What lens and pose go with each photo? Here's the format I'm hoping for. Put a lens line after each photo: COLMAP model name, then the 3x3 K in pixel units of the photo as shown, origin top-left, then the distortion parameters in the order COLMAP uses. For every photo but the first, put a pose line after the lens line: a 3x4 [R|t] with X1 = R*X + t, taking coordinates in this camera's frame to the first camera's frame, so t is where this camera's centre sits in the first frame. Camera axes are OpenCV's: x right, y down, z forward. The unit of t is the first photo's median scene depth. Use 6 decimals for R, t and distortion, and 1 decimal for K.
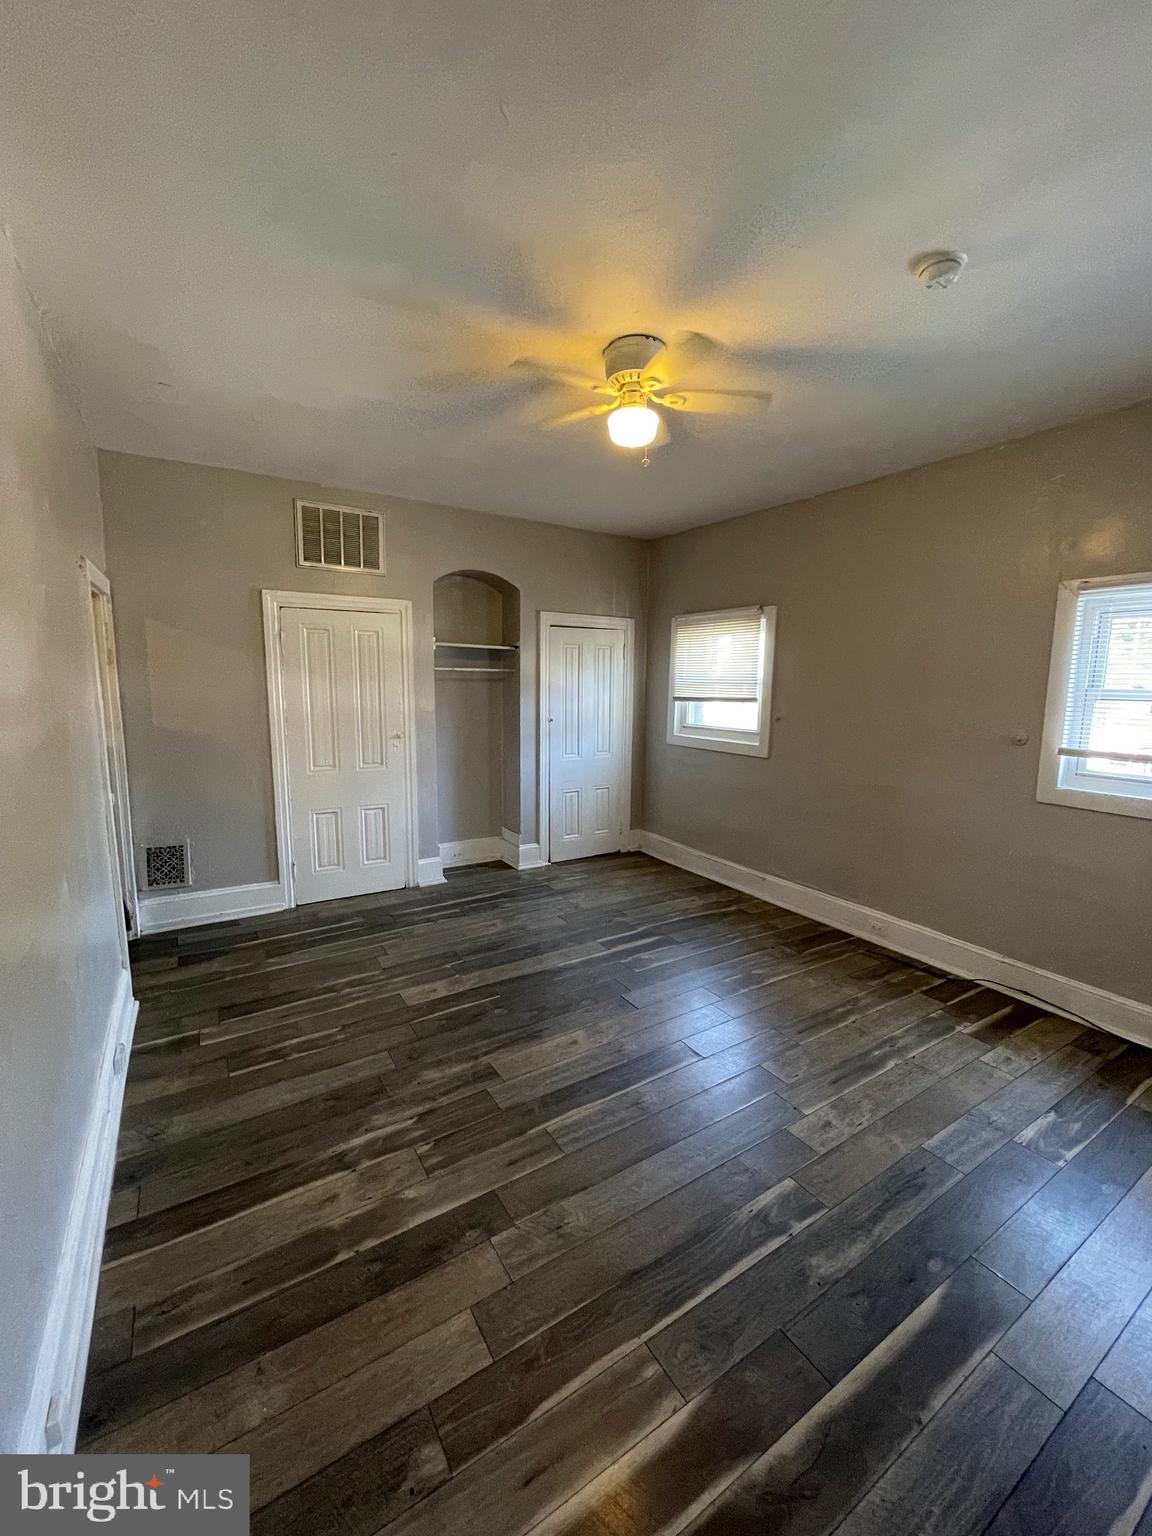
lens RADIAL K [[618.2, 0, 577.3], [0, 618.2, 772.3], [0, 0, 1]] dist [-0.004513, 0.001744]
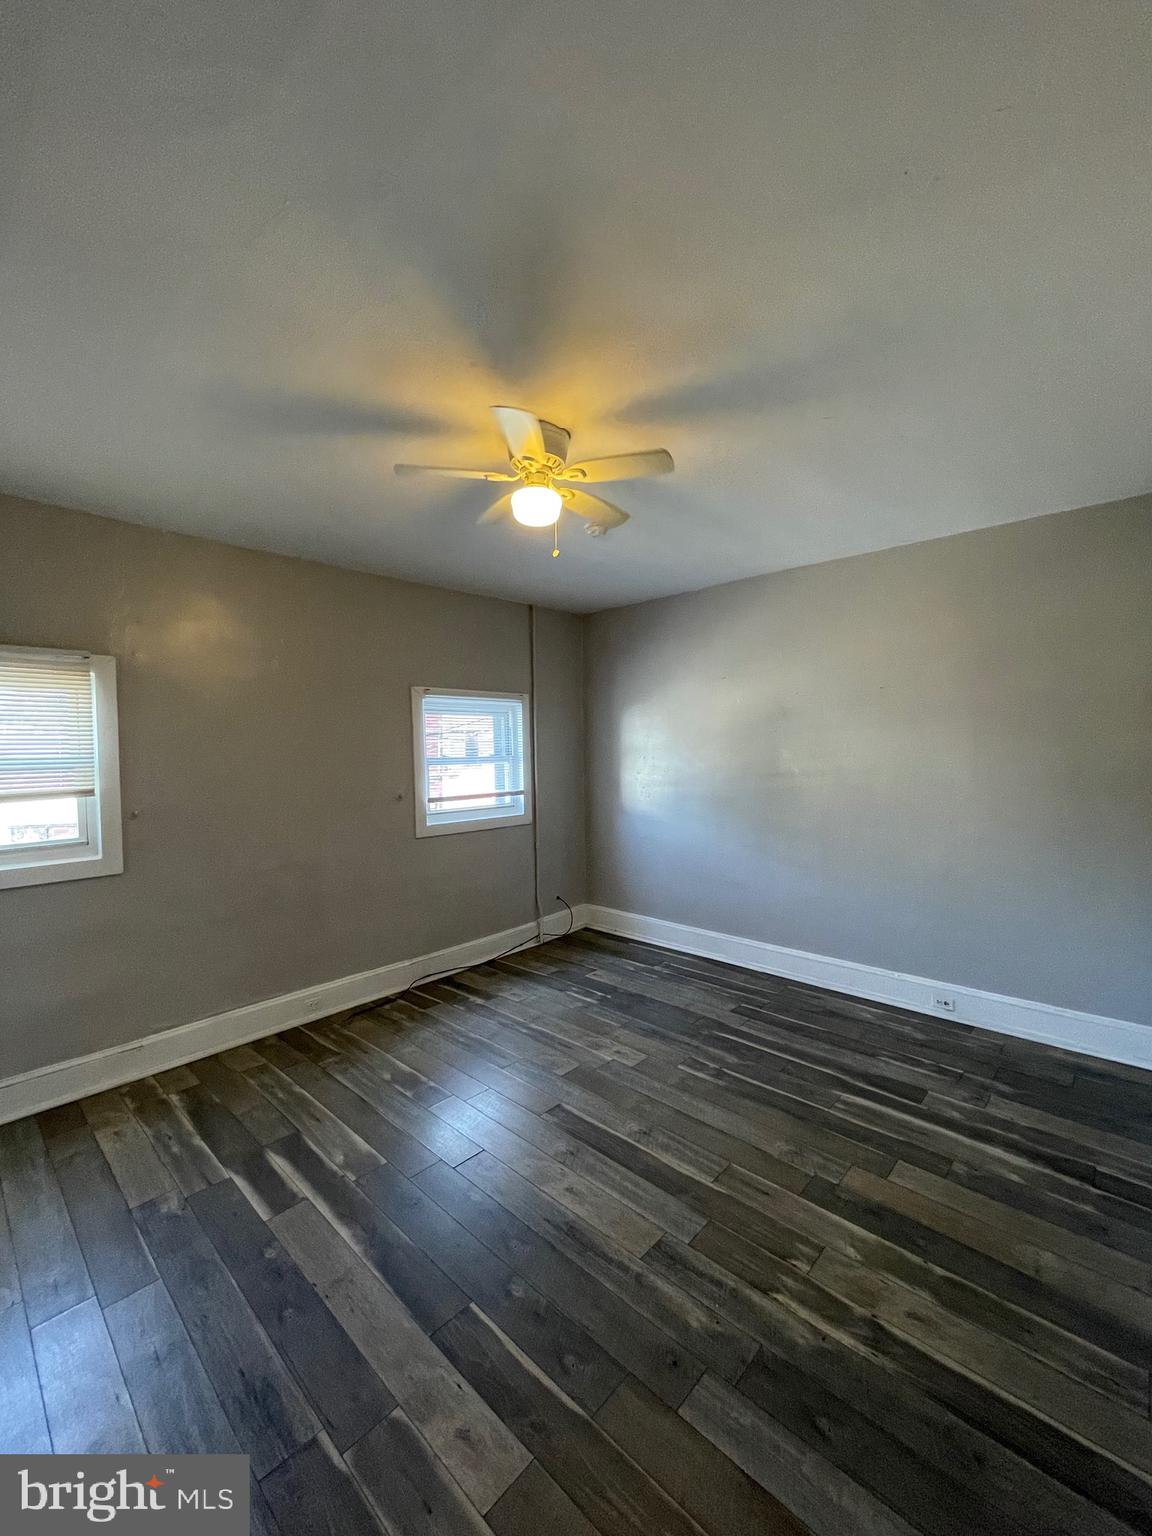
lens RADIAL K [[618.2, 0, 572.0], [0, 618.2, 772.6], [0, 0, 1]] dist [-0.004513, 0.001744]
pose [[-0.250142, -0.049855, 0.966925, -0.759700], [0.156286, 0.983498, 0.091140, -0.188496], [-0.955512, 0.173915, -0.238222, 1.059996]]
